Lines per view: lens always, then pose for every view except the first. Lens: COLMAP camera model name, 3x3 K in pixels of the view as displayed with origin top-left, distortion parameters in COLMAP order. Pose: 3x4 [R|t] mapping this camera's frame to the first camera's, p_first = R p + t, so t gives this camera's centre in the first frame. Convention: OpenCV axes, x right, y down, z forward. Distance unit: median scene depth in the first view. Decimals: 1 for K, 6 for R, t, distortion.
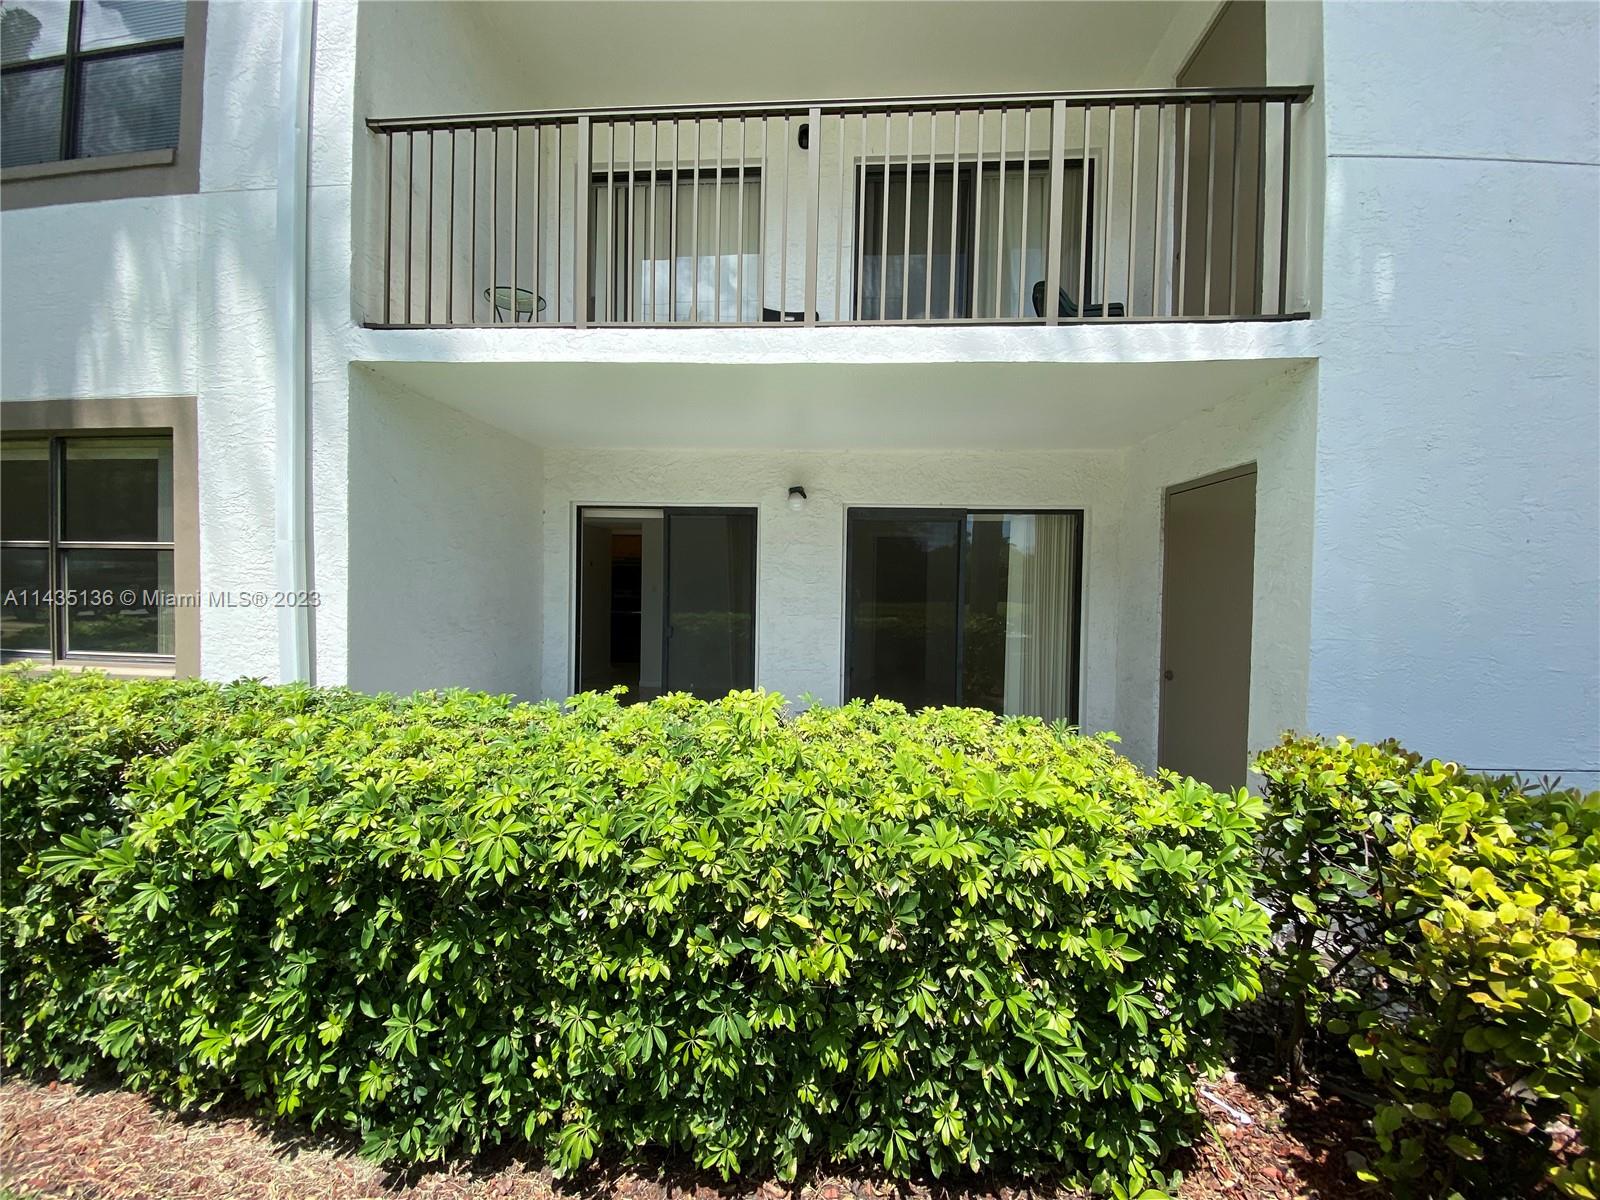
lens RADIAL K [[648.2, 0, 797.6], [0, 648.2, 599.5], [0, 0, 1]] dist [0.015306, -0.016703]
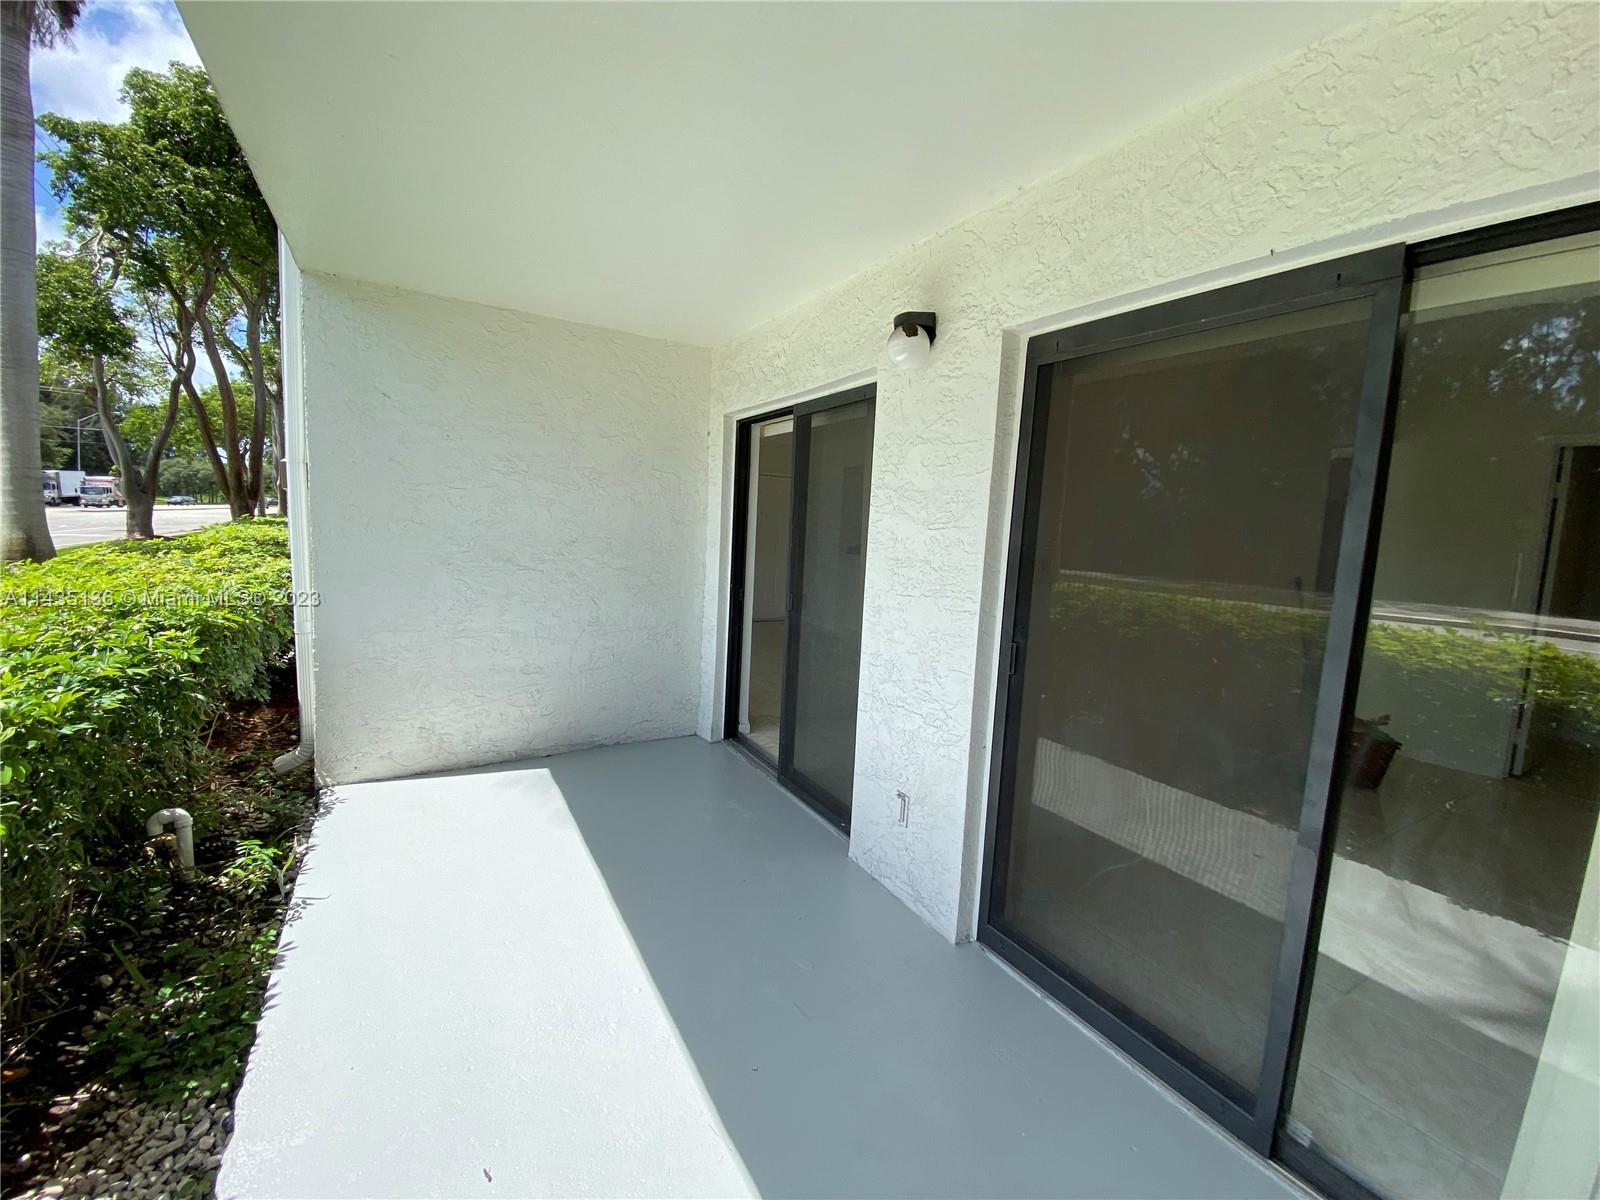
lens RADIAL K [[644.1, 0, 796.3], [0, 644.1, 601.0], [0, 0, 1]] dist [0.017843, -0.027764]
pose [[0.558925, 0.108760, -0.822055, 1.223574], [-0.068303, 0.994031, 0.085073, -0.022074], [0.826401, 0.008599, 0.563017, 2.373643]]
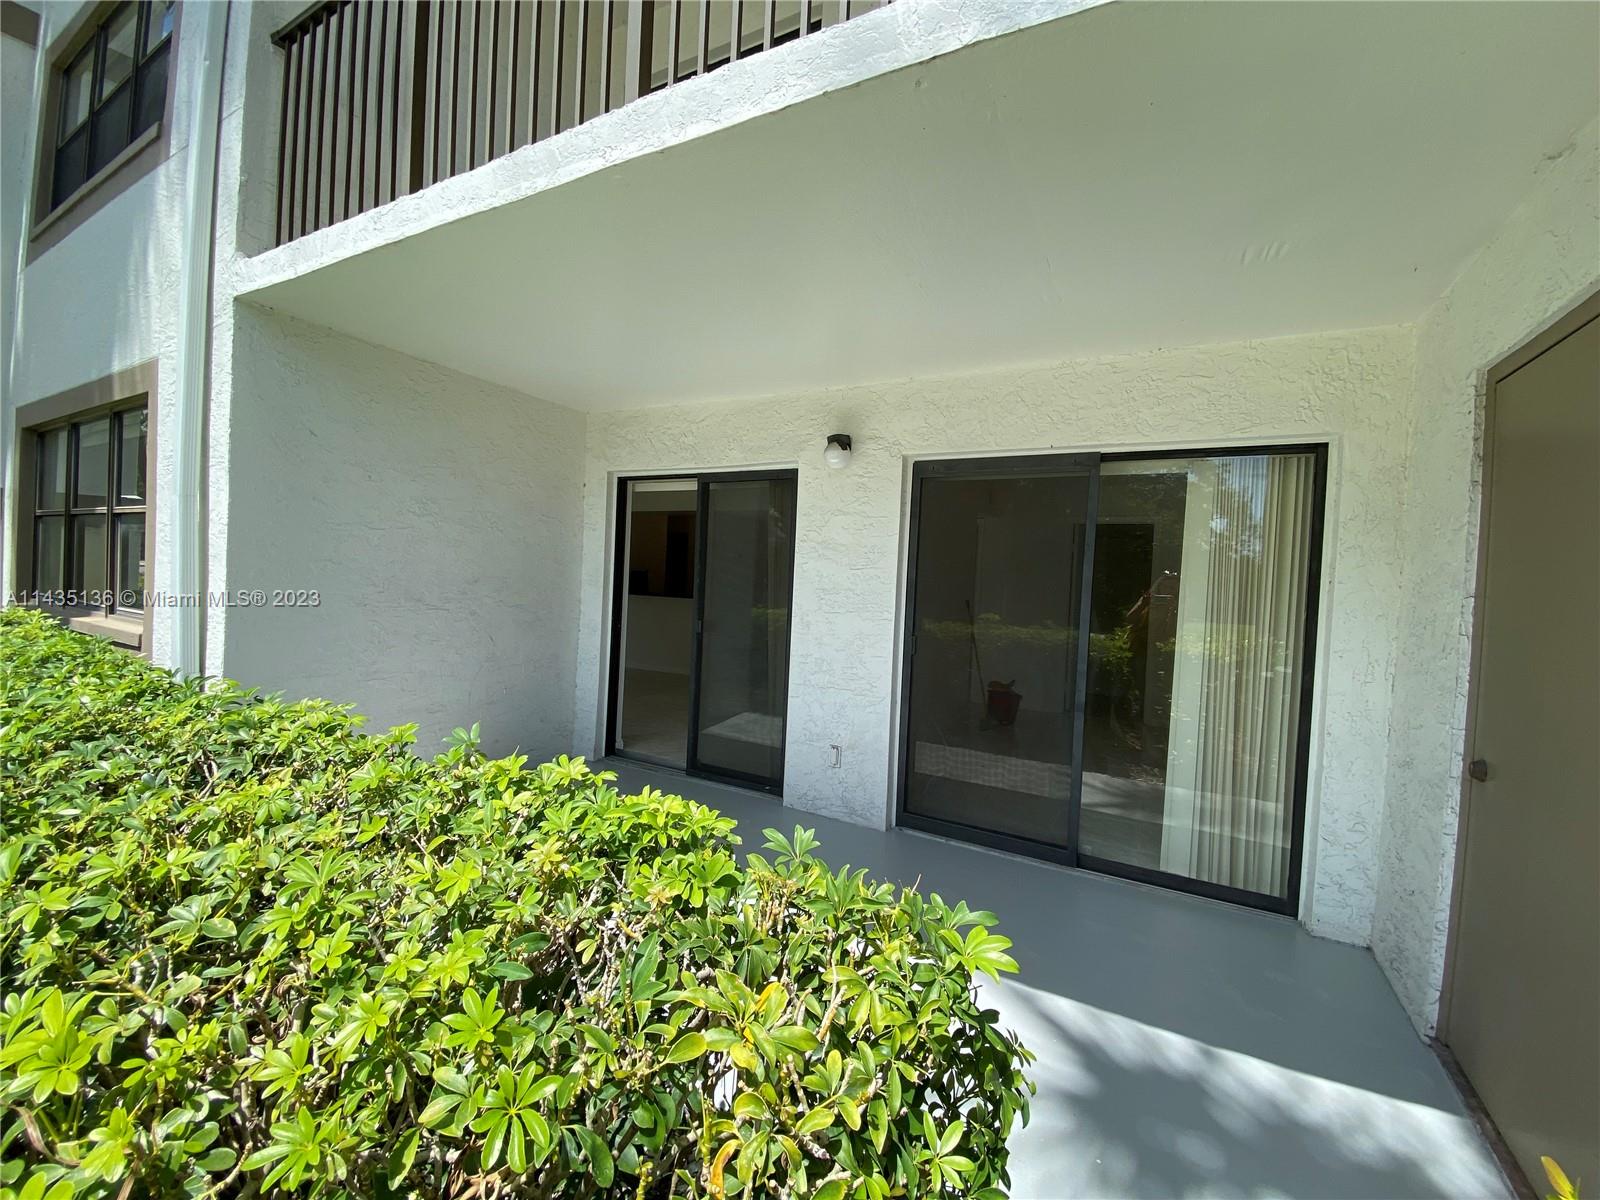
lens RADIAL K [[648.2, 0, 797.6], [0, 648.2, 599.5], [0, 0, 1]] dist [0.015306, -0.016703]
pose [[0.909463, 0.036675, -0.414163, 0.928594], [-0.044064, 0.998994, -0.008297, 0.063816], [0.413443, 0.025795, 0.910165, 1.136697]]
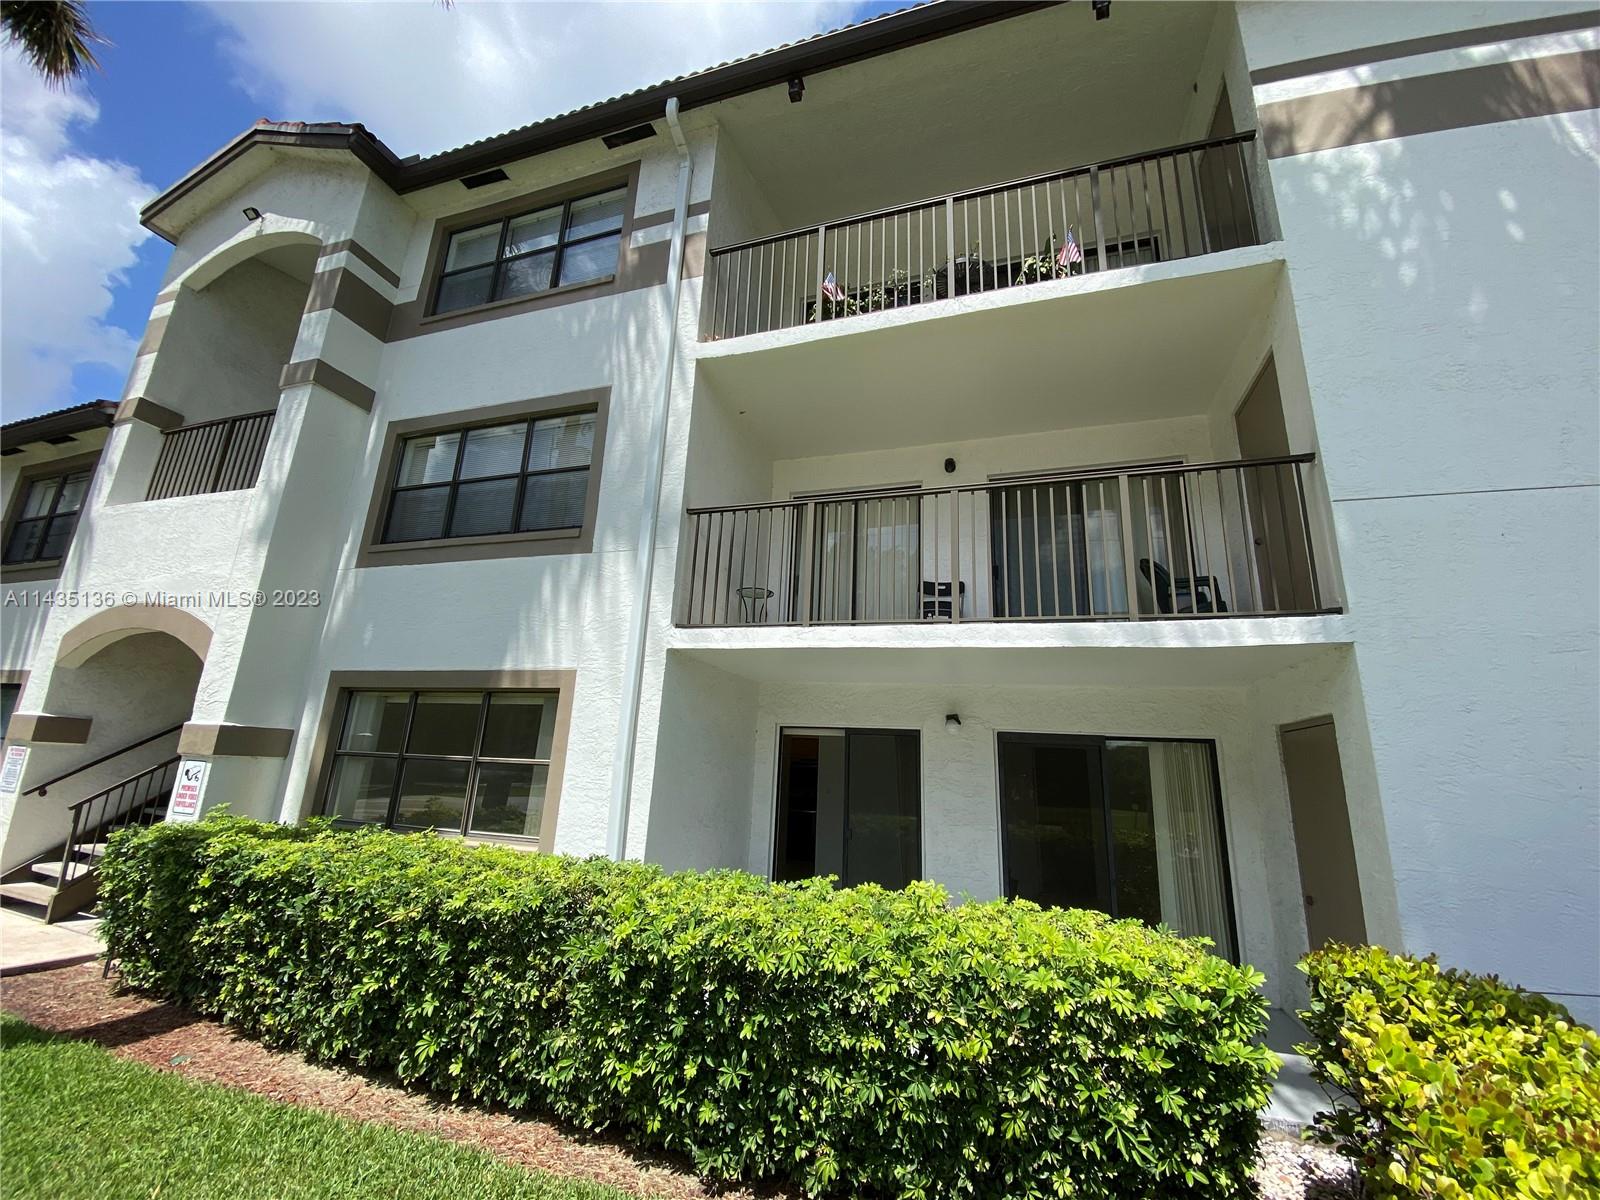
lens RADIAL K [[648.2, 0, 797.6], [0, 648.2, 599.5], [0, 0, 1]] dist [0.015306, -0.016703]
pose [[0.971446, -0.035637, -0.234568, 0.028454], [-0.033977, 0.957569, -0.286193, -0.072089], [0.234814, 0.285991, 0.929017, -0.993555]]
